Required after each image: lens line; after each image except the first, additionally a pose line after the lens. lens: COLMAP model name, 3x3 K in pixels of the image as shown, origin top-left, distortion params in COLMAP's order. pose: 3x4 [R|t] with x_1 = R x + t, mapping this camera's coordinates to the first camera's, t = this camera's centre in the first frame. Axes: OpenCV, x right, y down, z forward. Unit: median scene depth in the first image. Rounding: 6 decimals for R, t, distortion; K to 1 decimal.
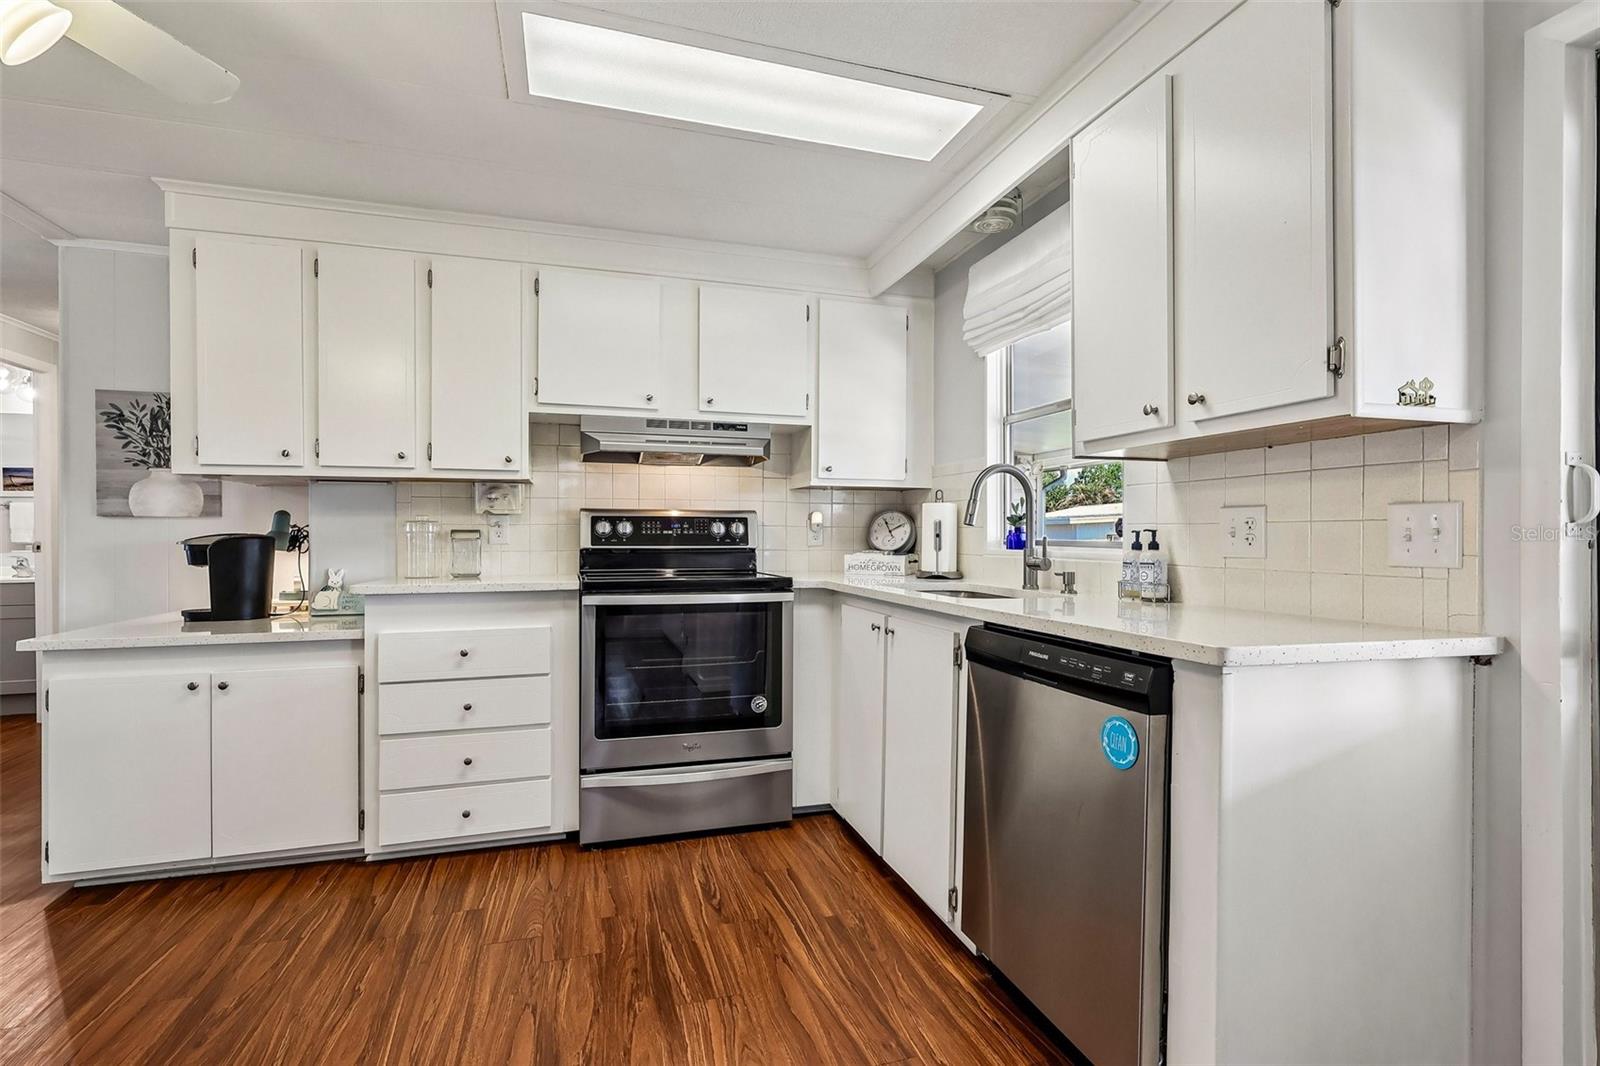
lens RADIAL K [[738.8, 0, 796.2], [0, 738.8, 528.6], [0, 0, 1]] dist [-0.002195, 0.001961]
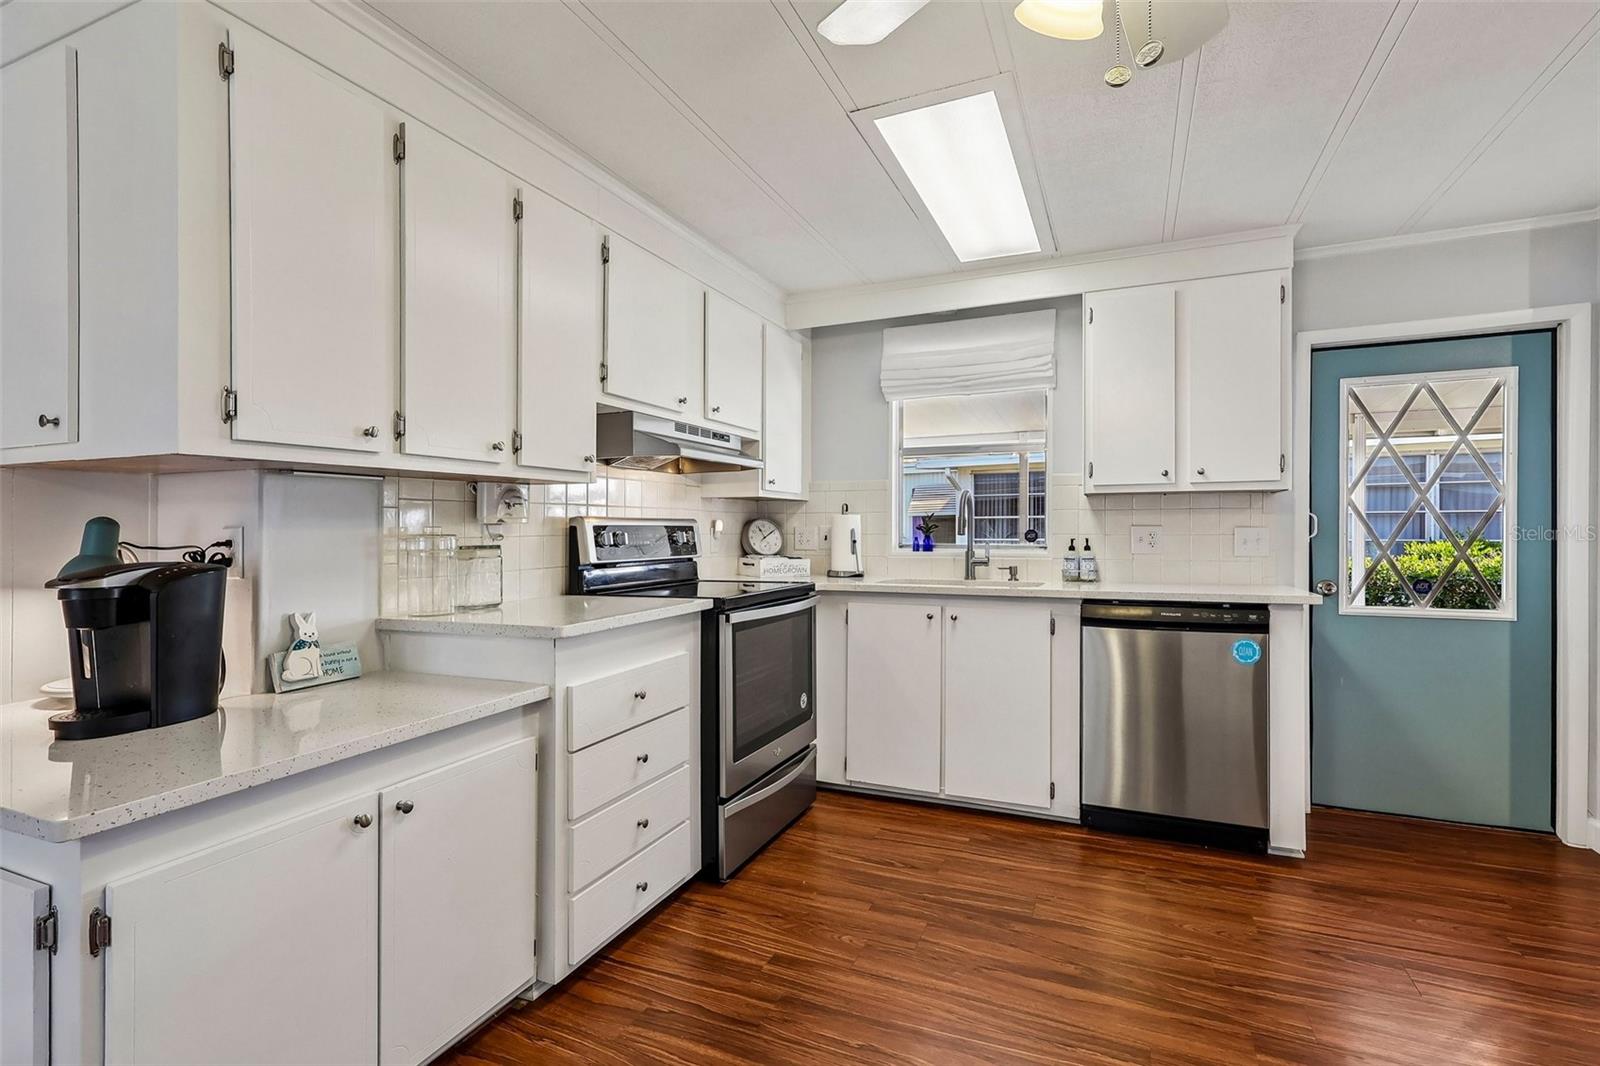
lens RADIAL K [[738.8, 0, 799.0], [0, 738.8, 529.7], [0, 0, 1]] dist [-0.002195, 0.001961]
pose [[0.661017, -0.006042, 0.750347, -0.898120], [-0.001186, 0.999958, 0.009098, -0.024257], [-0.750370, -0.006904, 0.660982, 0.298658]]
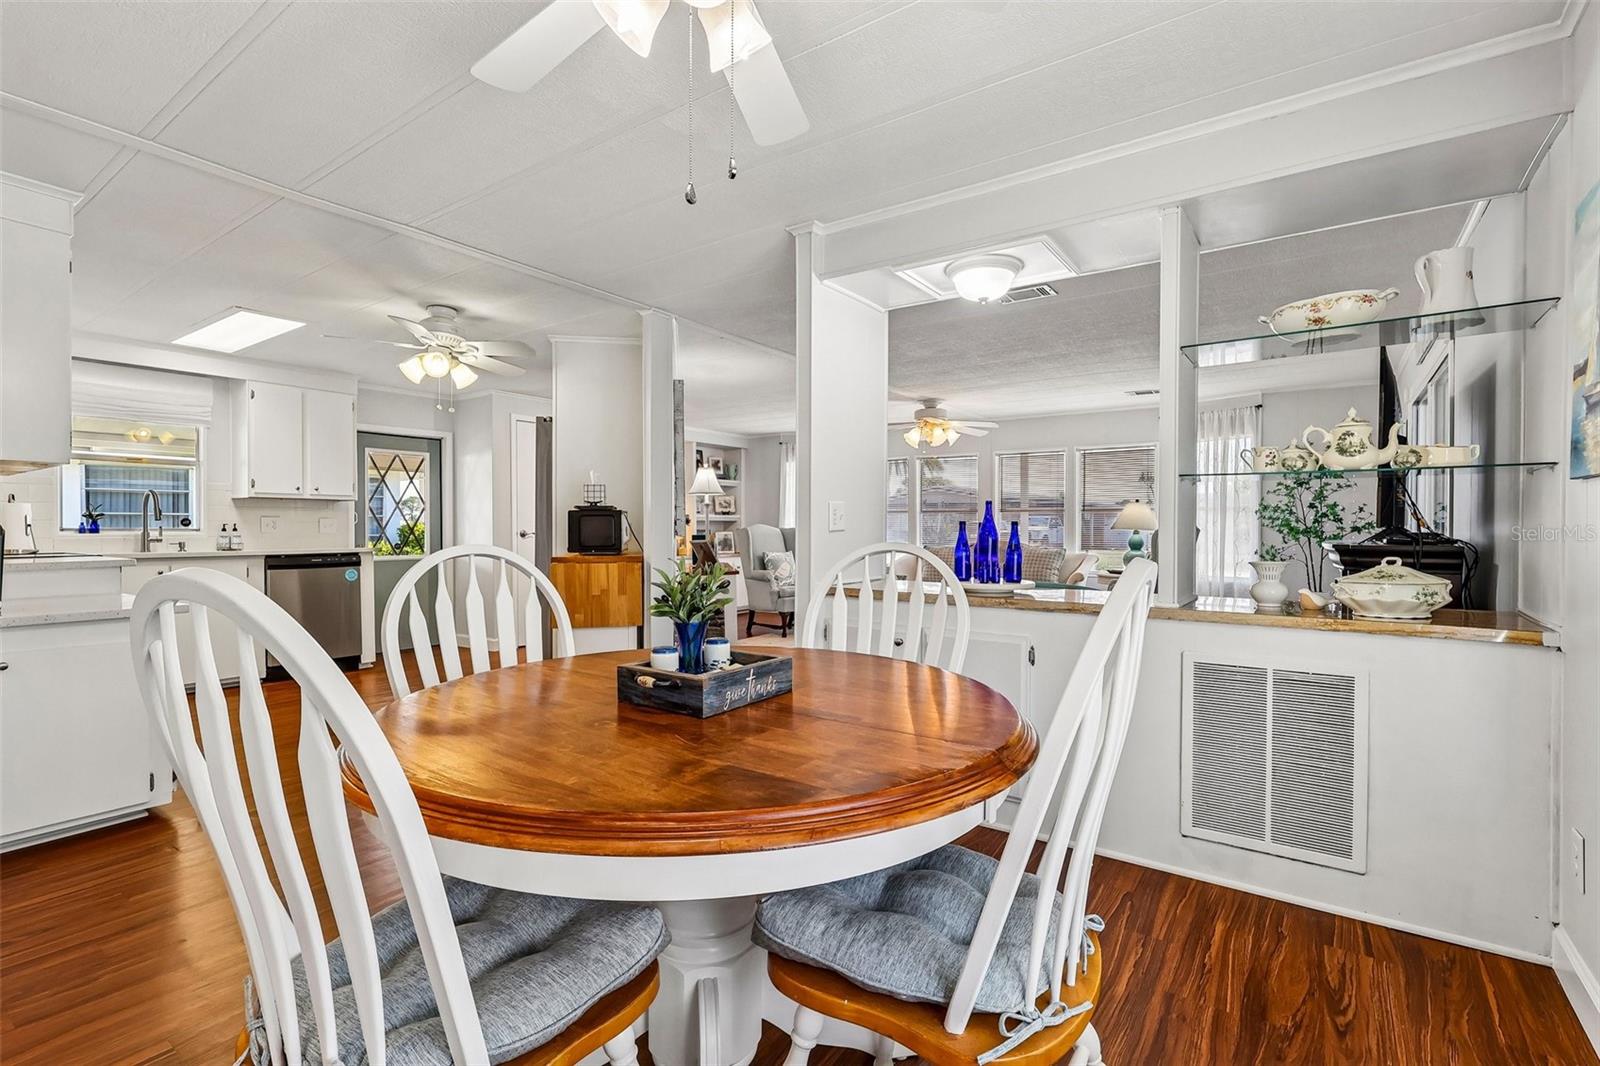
lens RADIAL K [[738.8, 0, 807.1], [0, 738.8, 543.3], [0, 0, 1]] dist [-0.002195, 0.001961]
pose [[-0.615639, -0.016571, 0.787854, -2.256211], [-0.004446, 0.999836, 0.017555, 0.013110], [-0.788016, 0.007305, -0.615611, 0.771657]]
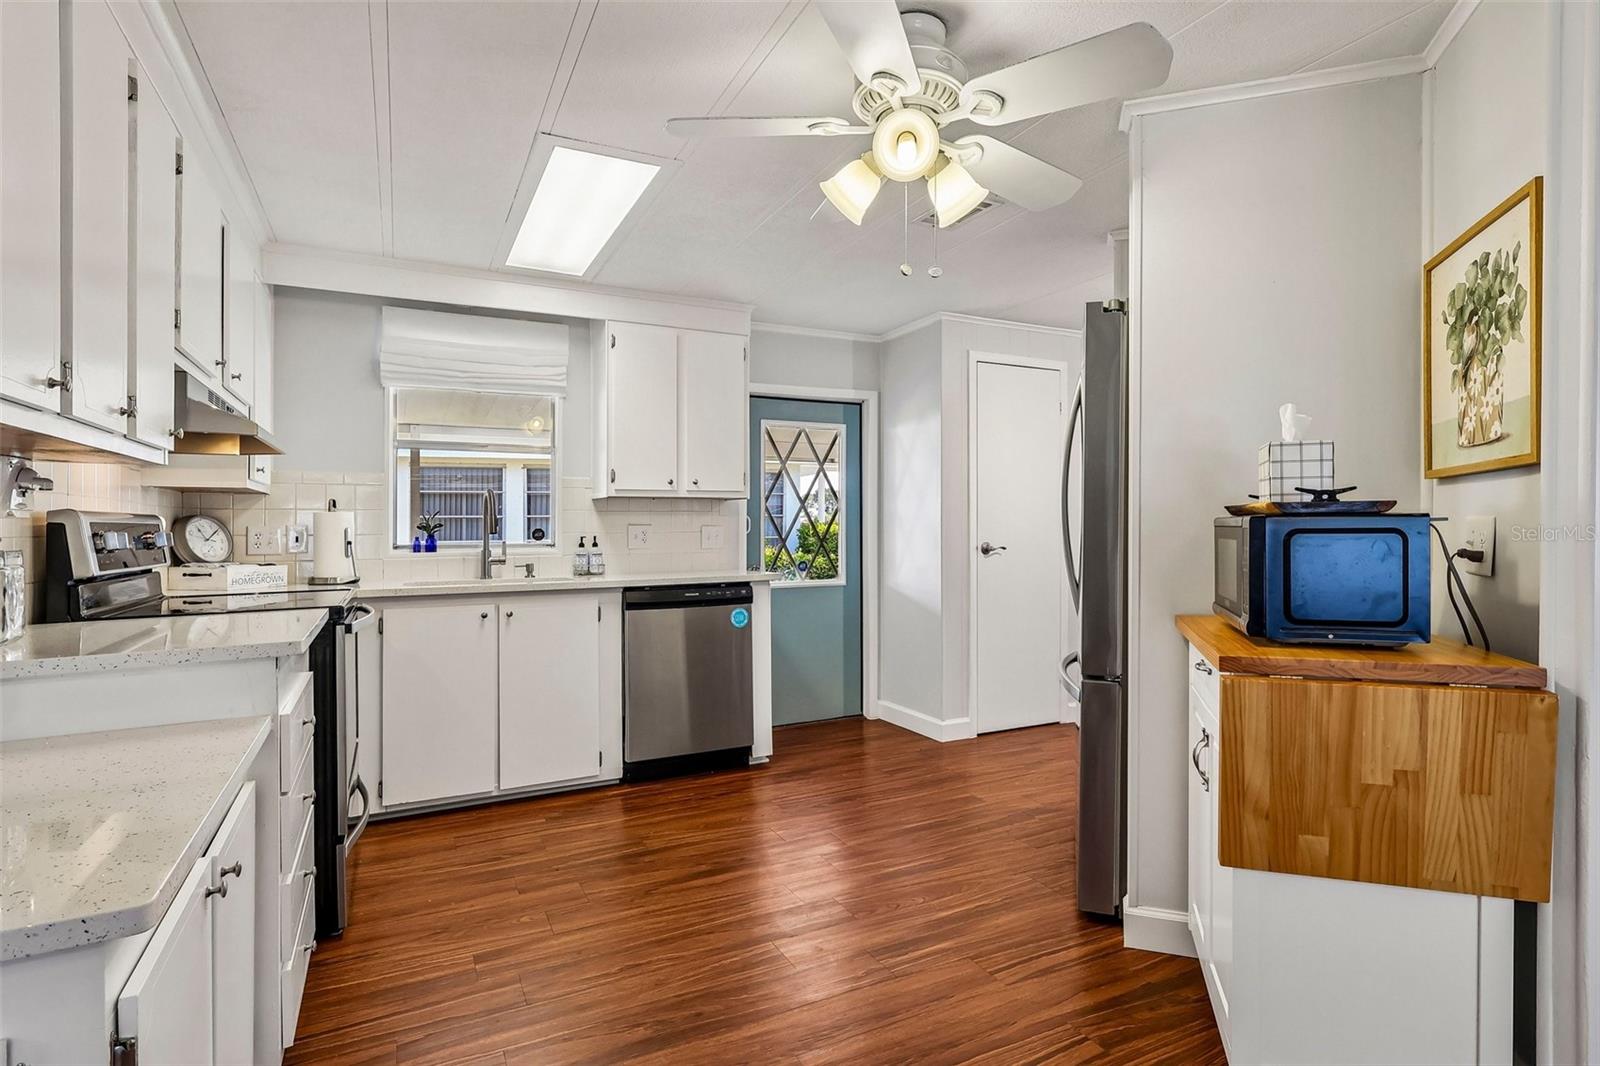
lens RADIAL K [[801.5, 0, 789.6], [0, 801.5, 535.5], [0, 0, 1]] dist [0.001085, -0.000504]
pose [[-0.150912, -0.012289, 0.988471, -1.197994], [-0.003444, 0.999923, 0.011906, -0.019292], [-0.988541, -0.001608, -0.150943, 0.624180]]
